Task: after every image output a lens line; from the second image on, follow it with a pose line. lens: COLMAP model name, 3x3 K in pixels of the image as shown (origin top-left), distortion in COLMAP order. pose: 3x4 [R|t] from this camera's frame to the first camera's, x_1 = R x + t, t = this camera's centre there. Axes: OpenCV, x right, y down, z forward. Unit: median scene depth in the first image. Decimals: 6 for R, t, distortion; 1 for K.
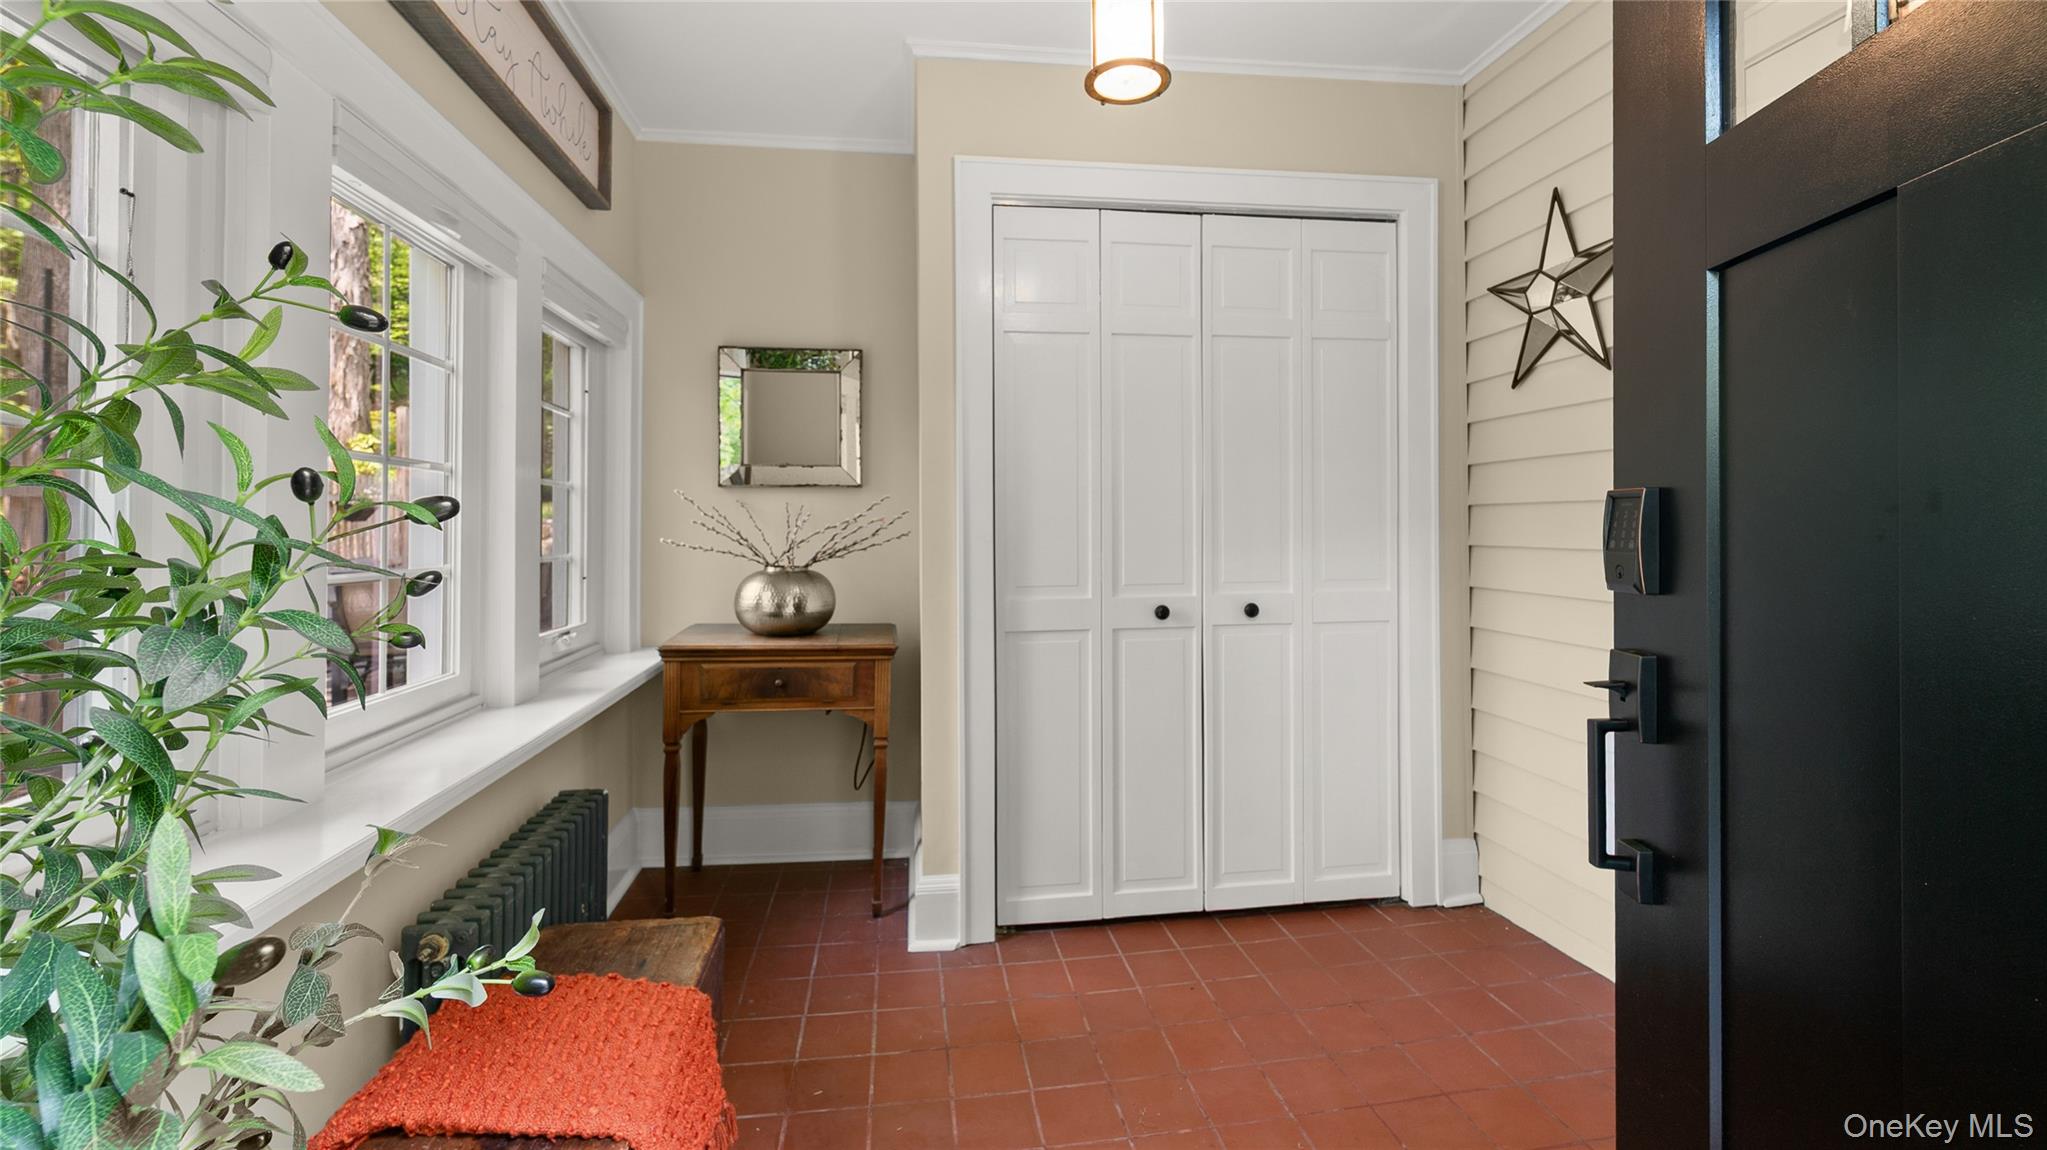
lens RADIAL K [[838.7, 0, 1012.9], [0, 838.7, 523.7], [0, 0, 1]] dist [0.000228, -0.000185]
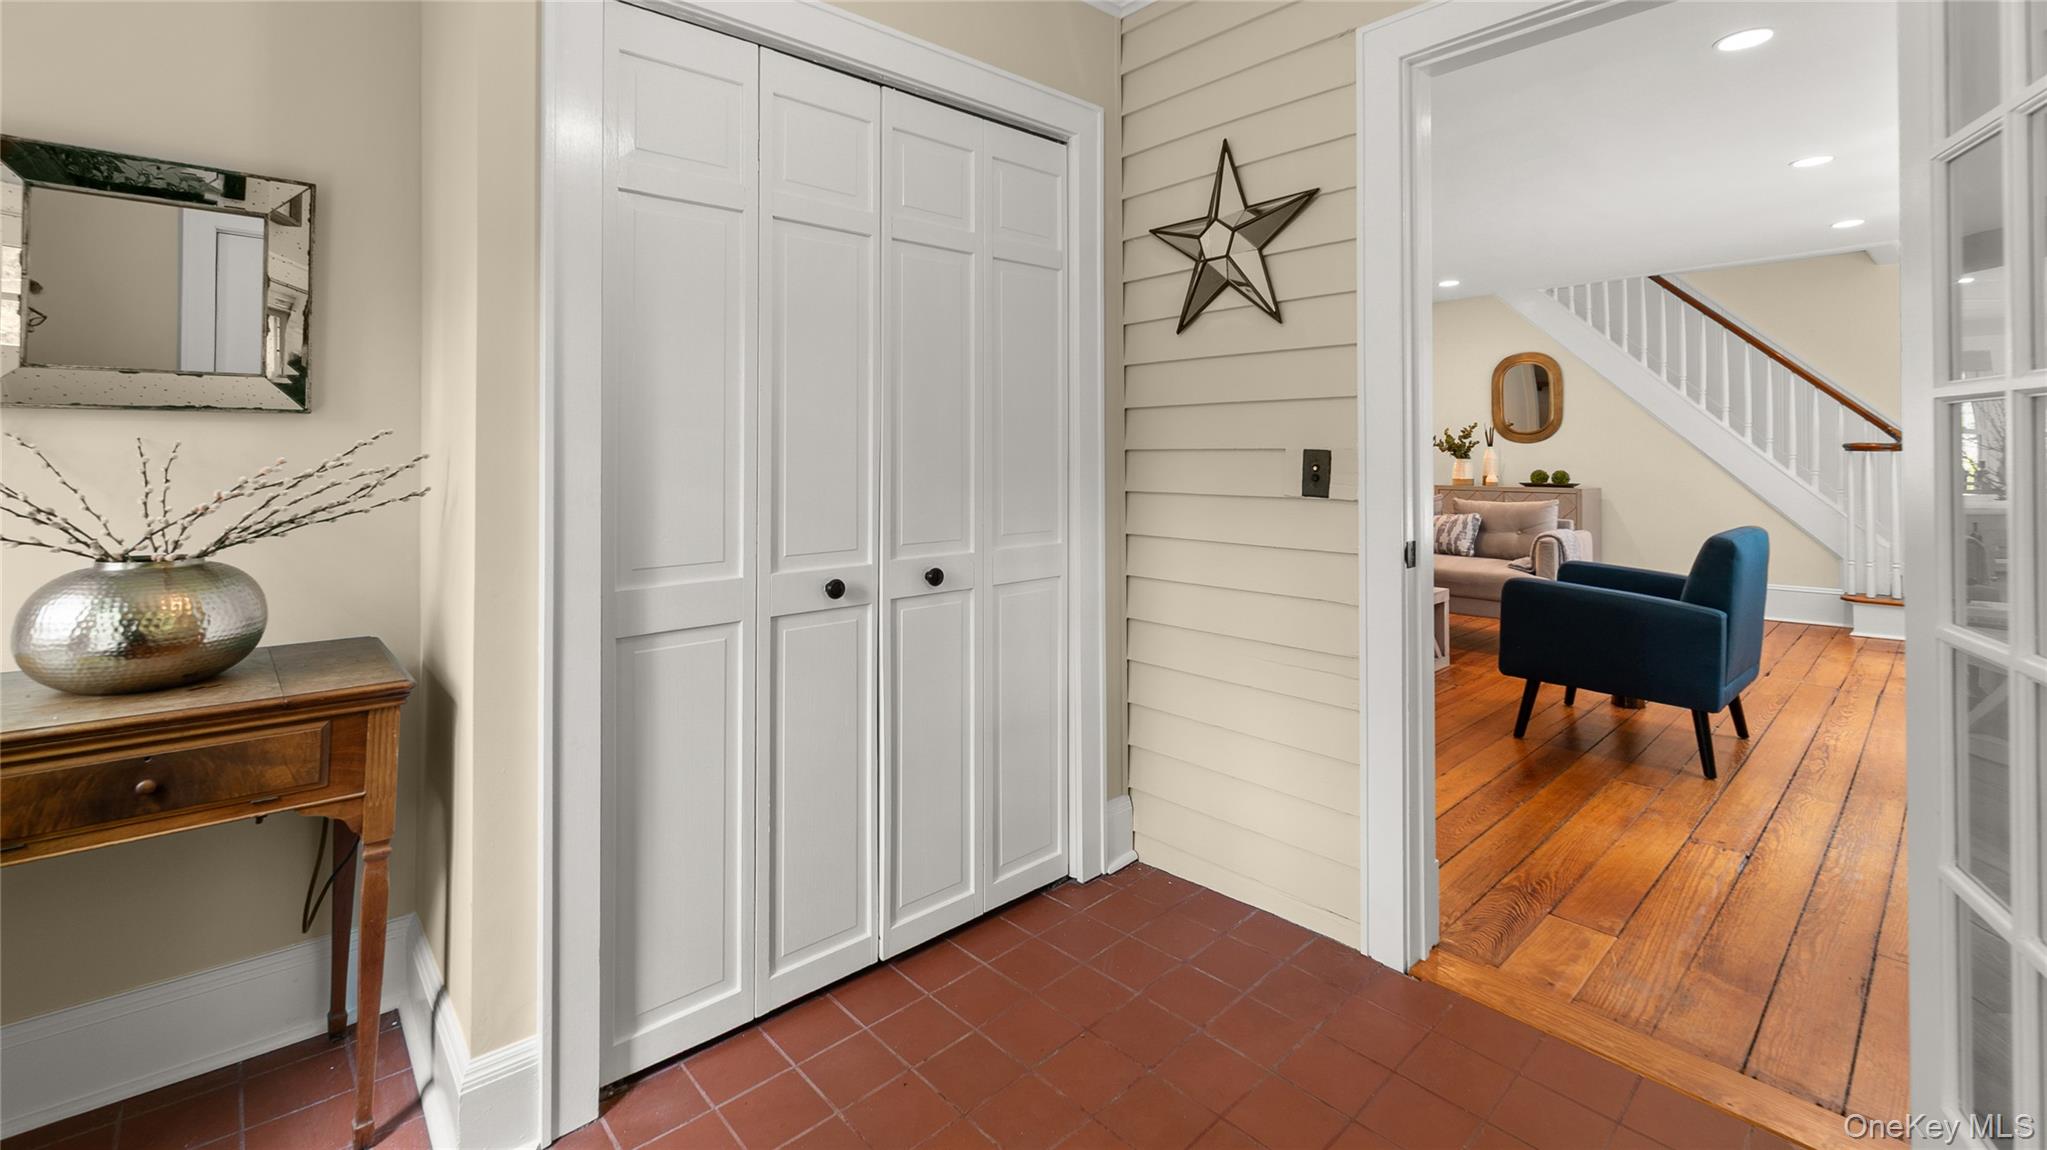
lens RADIAL K [[874.3, 0, 1002.1], [0, 874.3, 441.8], [0, 0, 1]] dist [-0.001575, 0.000123]
pose [[0.827323, 0.008279, 0.561666, -0.143276], [-0.001625, 0.999922, -0.012346, -0.019045], [-0.561725, 0.009301, 0.827272, 0.246784]]
